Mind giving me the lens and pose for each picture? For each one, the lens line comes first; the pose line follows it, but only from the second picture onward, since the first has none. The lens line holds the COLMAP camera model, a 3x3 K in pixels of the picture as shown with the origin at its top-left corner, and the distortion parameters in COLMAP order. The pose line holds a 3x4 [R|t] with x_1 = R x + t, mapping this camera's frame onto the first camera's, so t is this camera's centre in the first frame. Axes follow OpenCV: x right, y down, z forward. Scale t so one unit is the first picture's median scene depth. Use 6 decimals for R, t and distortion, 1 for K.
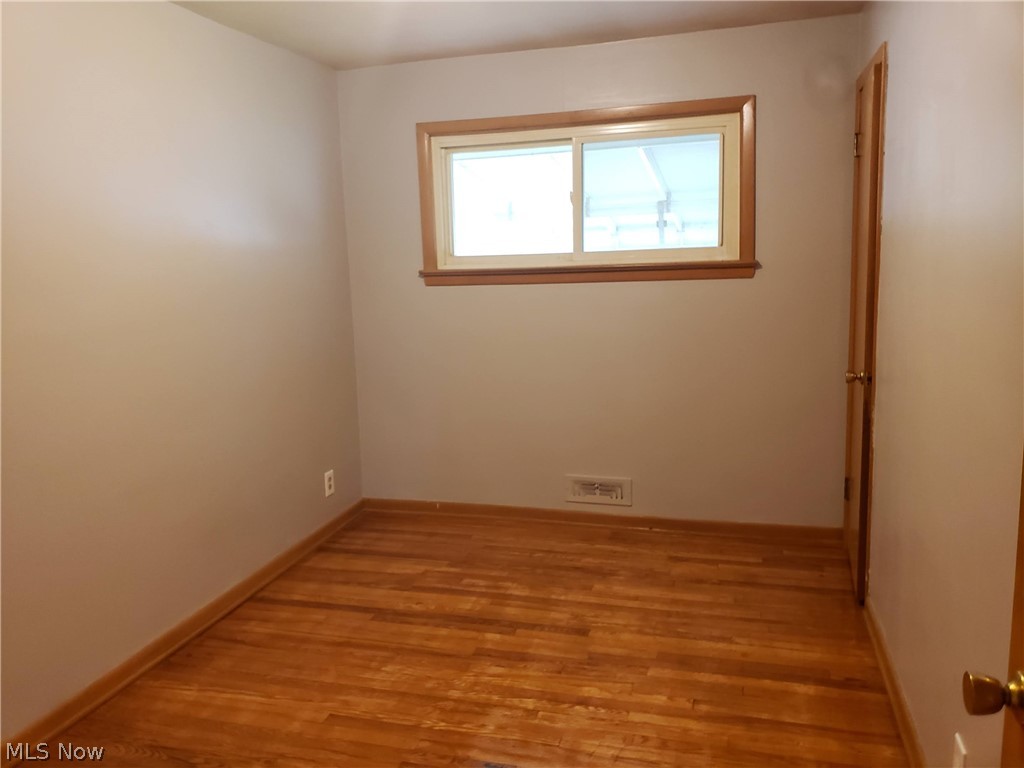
lens RADIAL K [[799.9, 0, 528.2], [0, 799.9, 371.6], [0, 0, 1]] dist [0.071297, -0.046940]
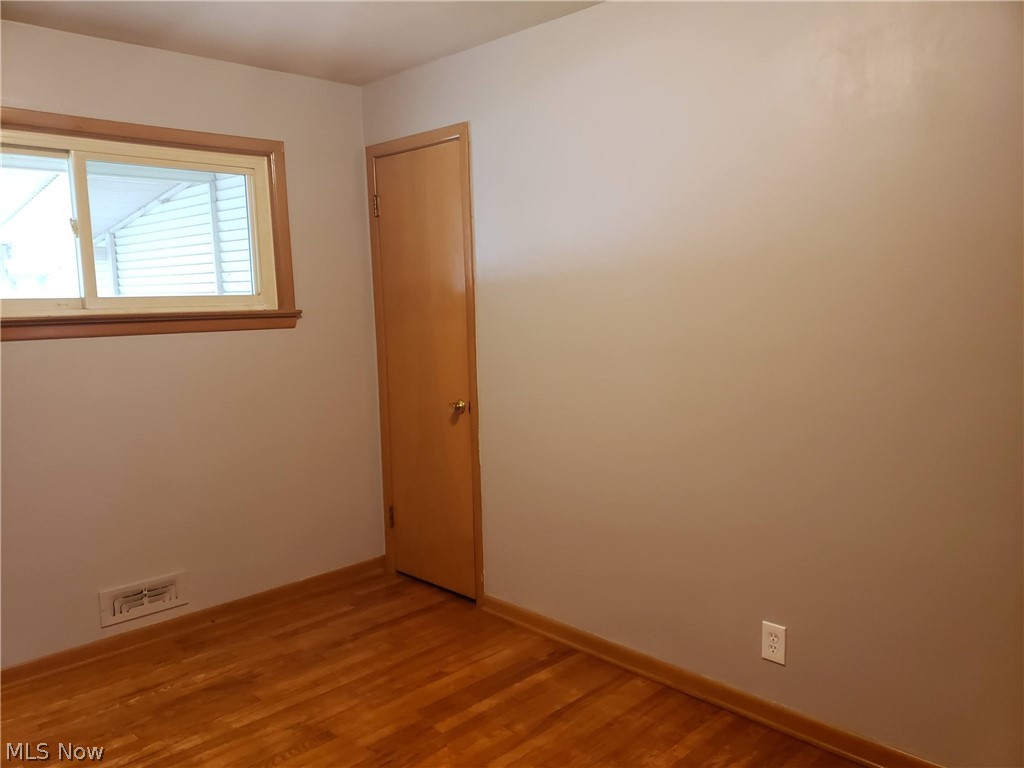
lens RADIAL K [[799.9, 0, 480.2], [0, 799.9, 386.0], [0, 0, 1]] dist [0.071297, -0.046940]
pose [[0.512064, -0.074363, 0.855722, -0.471236], [0.133166, 0.991073, 0.006438, -0.022618], [-0.848562, 0.110656, 0.517395, 0.324073]]
